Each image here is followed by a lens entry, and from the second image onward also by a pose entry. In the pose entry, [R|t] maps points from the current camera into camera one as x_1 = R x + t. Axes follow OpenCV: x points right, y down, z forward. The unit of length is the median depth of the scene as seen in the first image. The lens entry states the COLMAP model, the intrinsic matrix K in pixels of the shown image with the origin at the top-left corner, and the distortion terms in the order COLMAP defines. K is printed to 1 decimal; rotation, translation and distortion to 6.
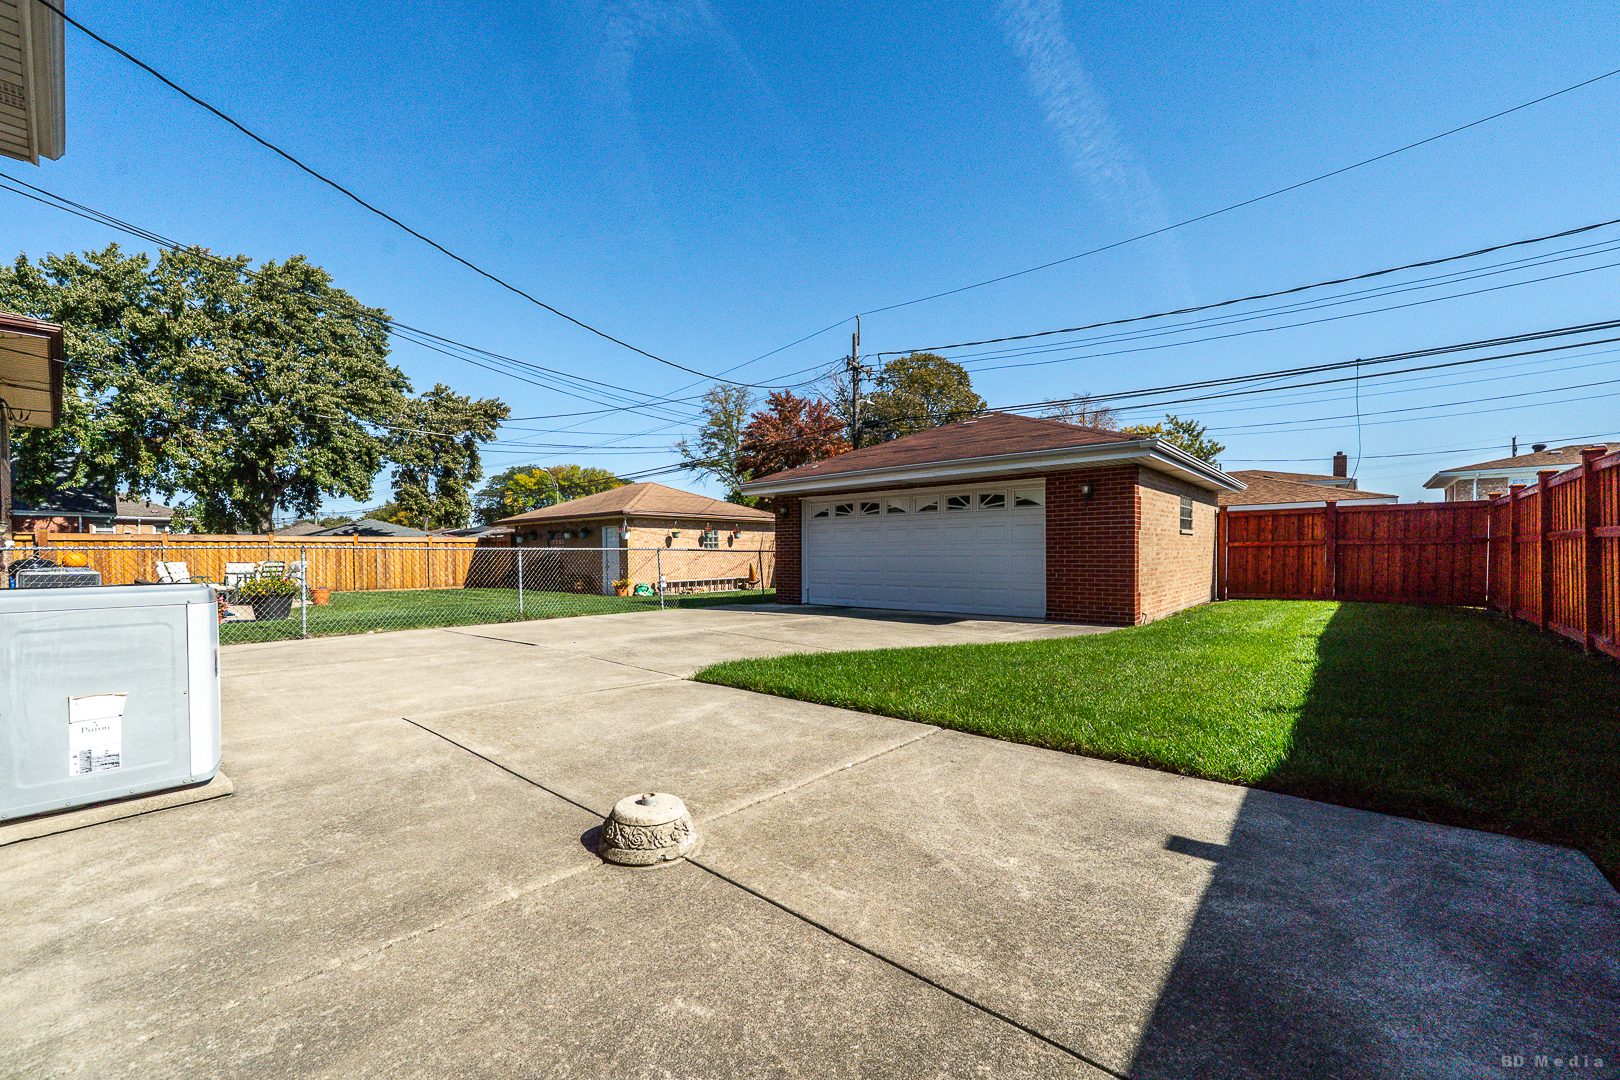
lens RADIAL K [[642.2, 0, 808.0], [0, 642.2, 548.6], [0, 0, 1]] dist [-0.004432, -0.000174]
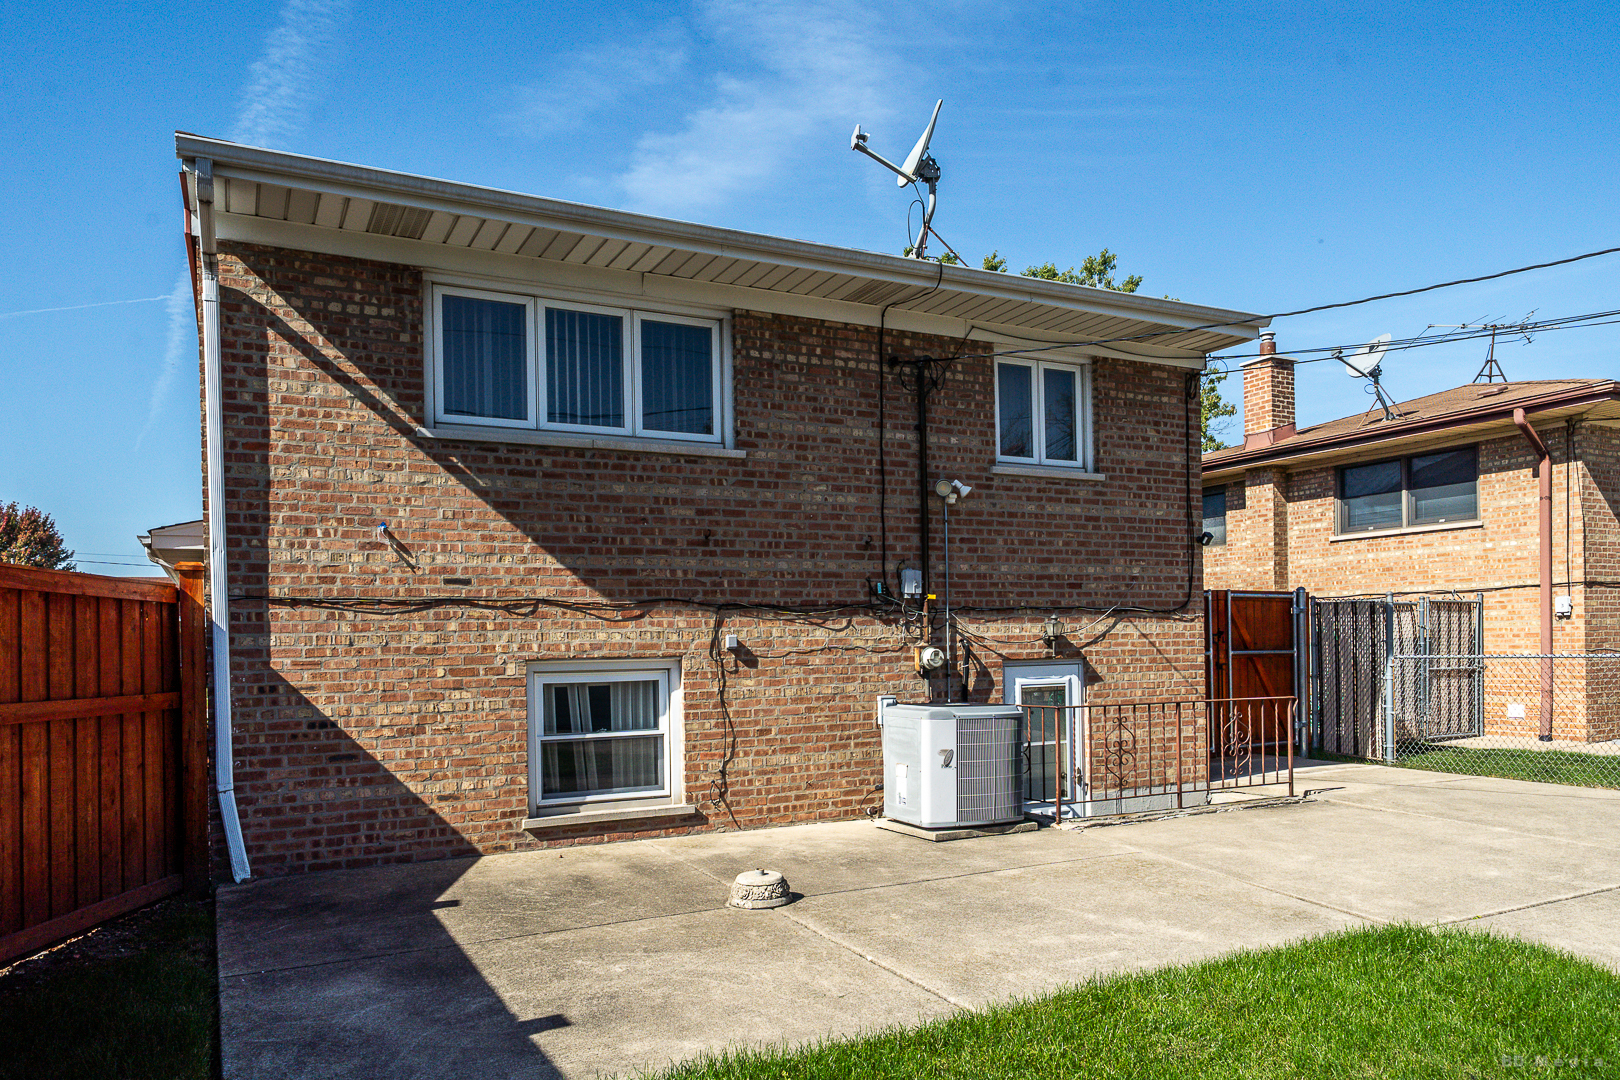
lens RADIAL K [[1121.8, 0, 806.3], [0, 1121.8, 542.4], [0, 0, 1]] dist [-0.003063, 0.000408]
pose [[-0.374779, -0.068529, -0.924578, 1.933910], [0.023886, 0.996220, -0.083521, -0.136412], [0.926807, -0.053386, -0.371725, 1.869160]]
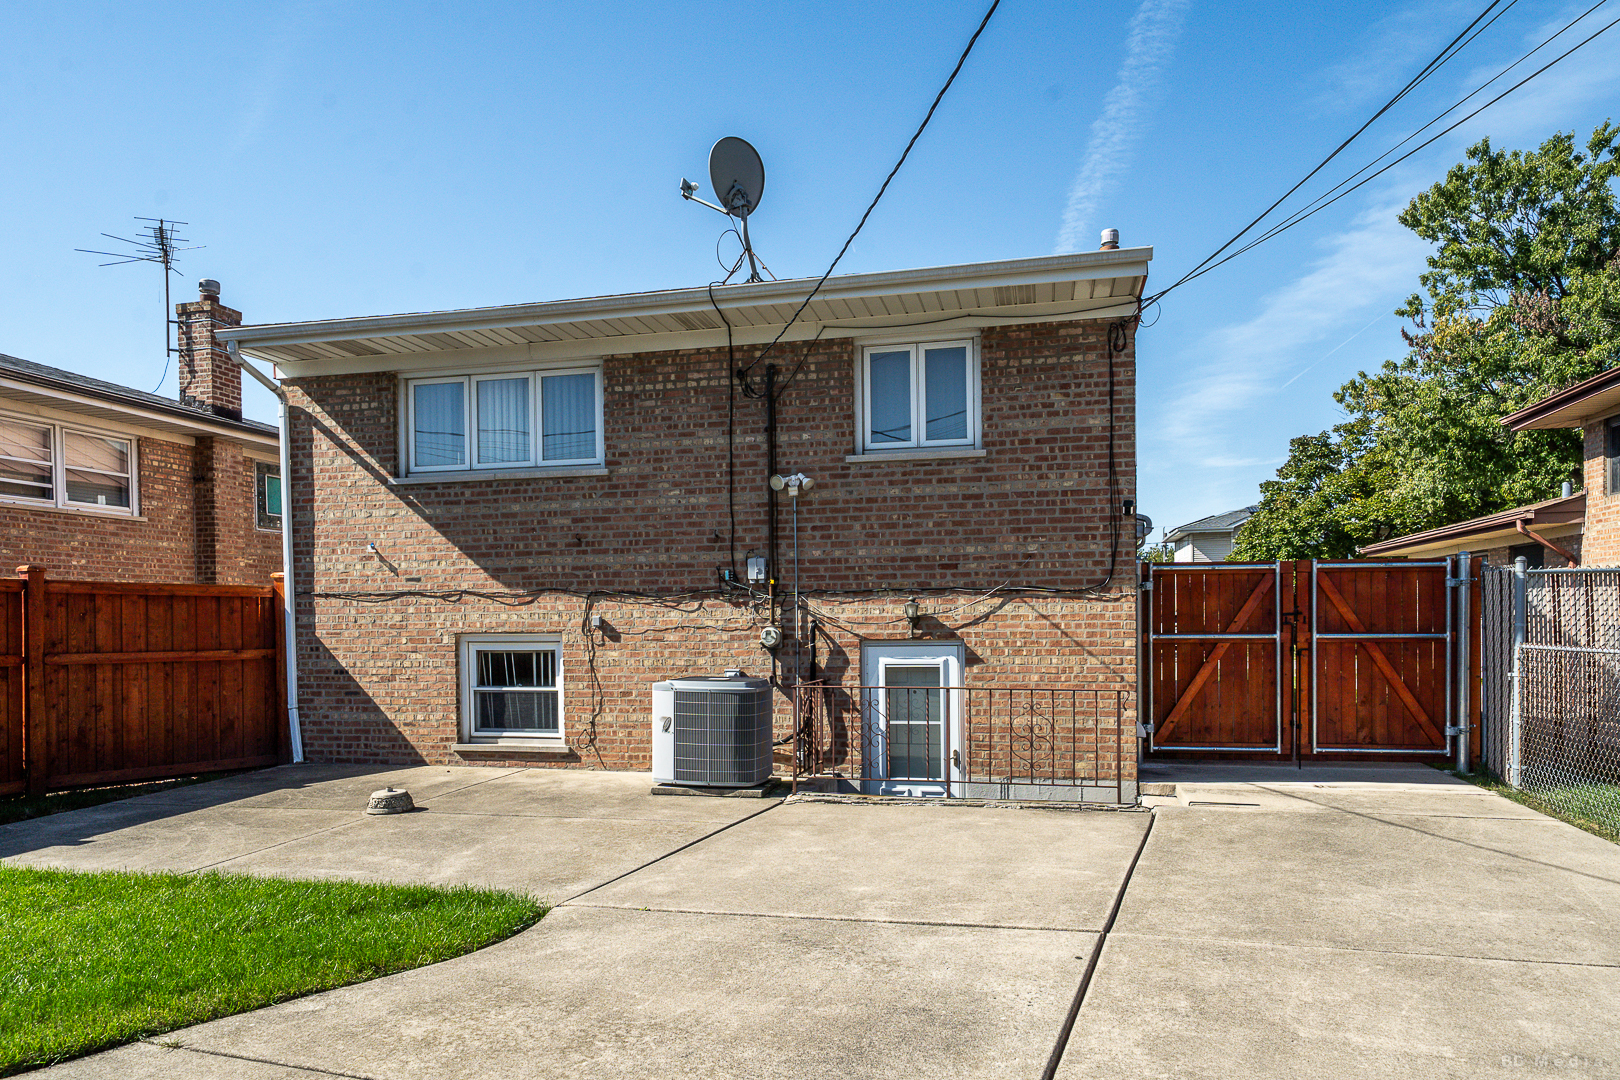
lens RADIAL K [[1040.3, 0, 811.3], [0, 1040.3, 537.3], [0, 0, 1]] dist [-0.000526, -0.005210]
pose [[-0.887895, -0.016737, -0.459741, 0.095347], [0.020512, 0.996904, -0.075908, -0.127533], [0.459588, -0.076829, -0.884803, 4.157019]]
